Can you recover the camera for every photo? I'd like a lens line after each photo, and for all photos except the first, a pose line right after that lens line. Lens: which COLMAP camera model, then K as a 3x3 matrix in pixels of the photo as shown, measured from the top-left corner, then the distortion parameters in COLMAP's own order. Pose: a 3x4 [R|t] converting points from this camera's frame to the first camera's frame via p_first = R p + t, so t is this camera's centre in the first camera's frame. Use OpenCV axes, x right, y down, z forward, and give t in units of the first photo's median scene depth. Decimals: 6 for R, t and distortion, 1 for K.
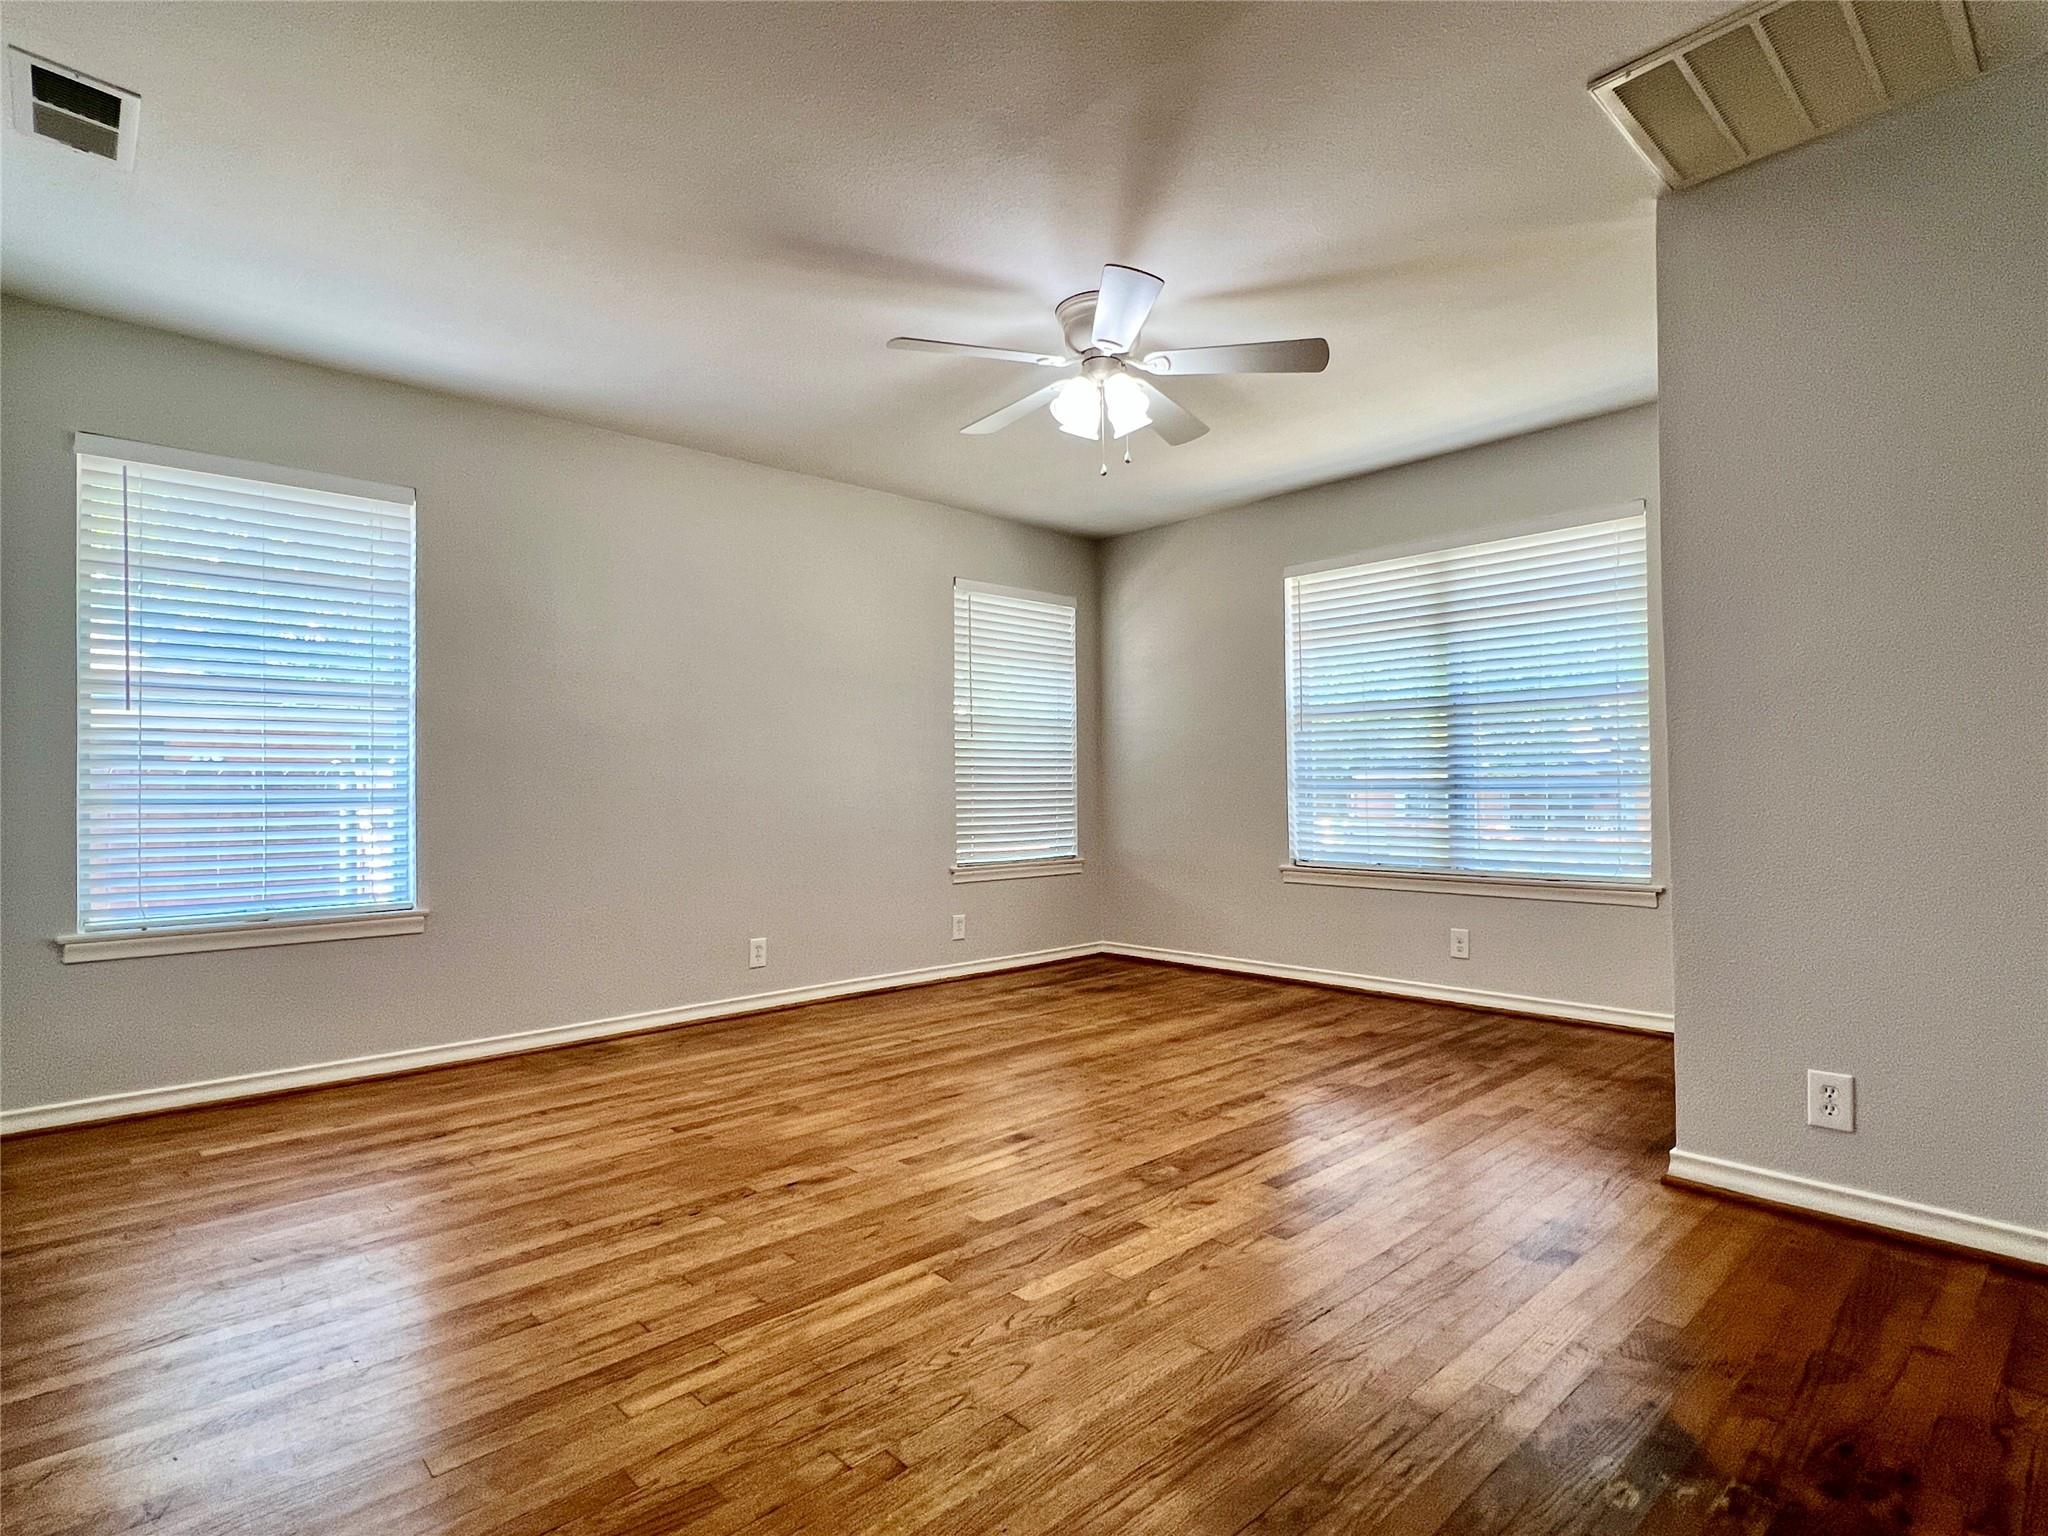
lens RADIAL K [[1051.4, 0, 1016.8], [0, 1051.4, 773.3], [0, 0, 1]] dist [-0.001569, -0.000416]
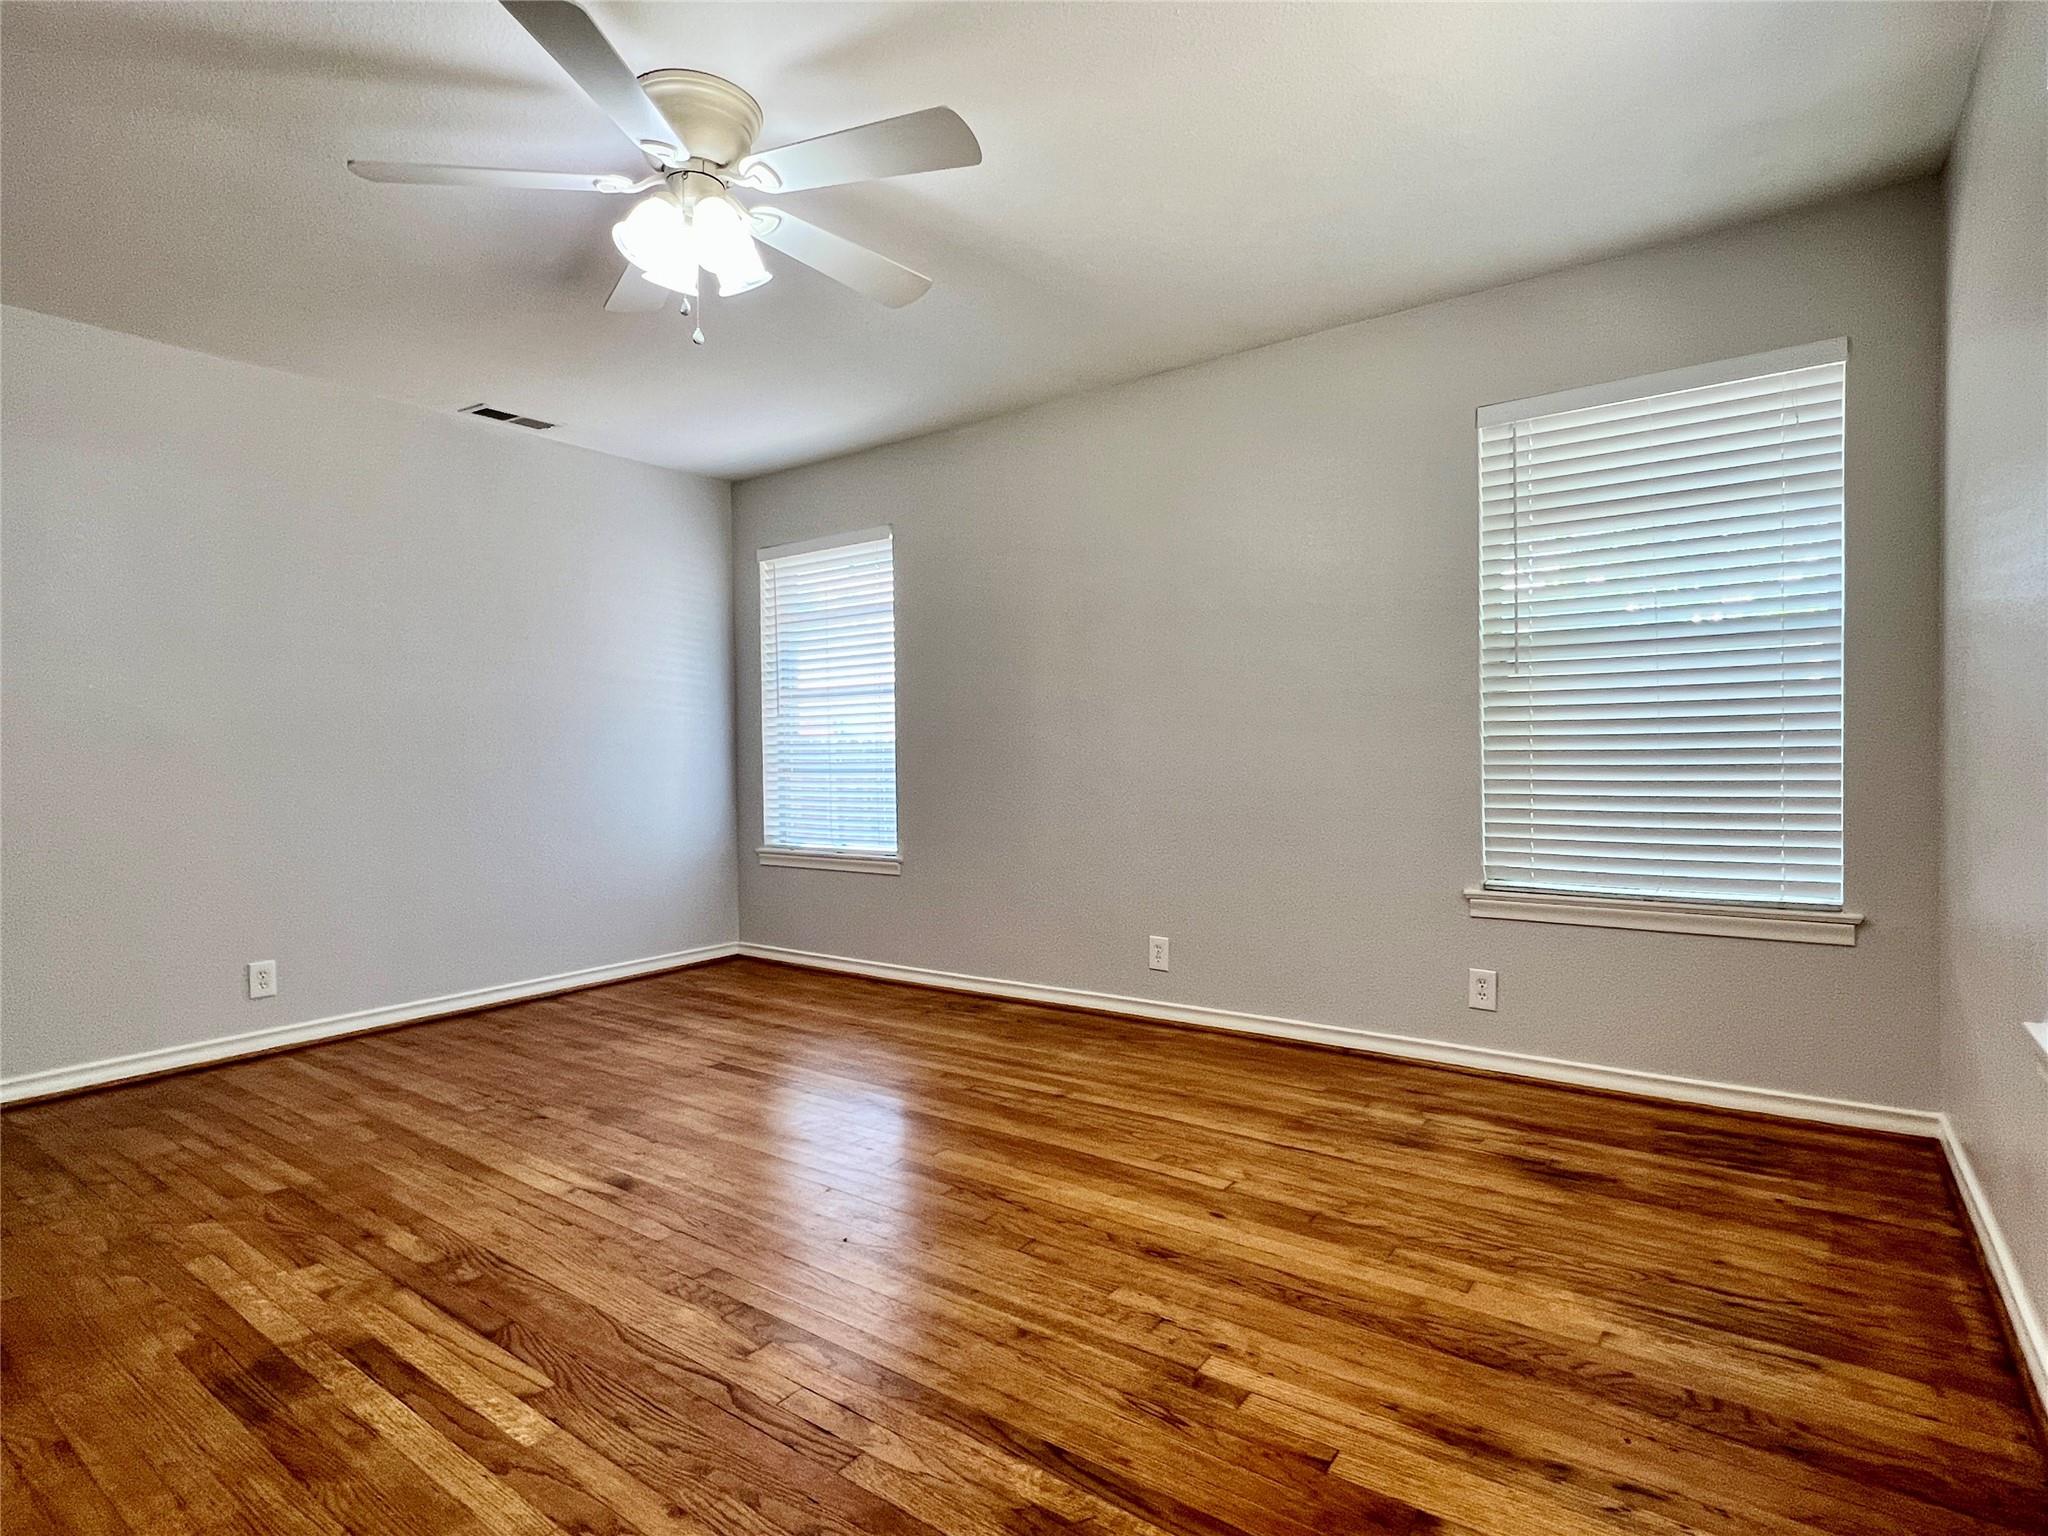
lens RADIAL K [[1051.4, 0, 1016.8], [0, 1051.4, 773.3], [0, 0, 1]] dist [-0.001569, -0.000416]
pose [[0.191512, 0.023179, -0.981217, 0.850491], [0.026527, 0.999234, 0.028782, -0.005045], [0.981132, -0.031541, 0.190750, 1.096716]]
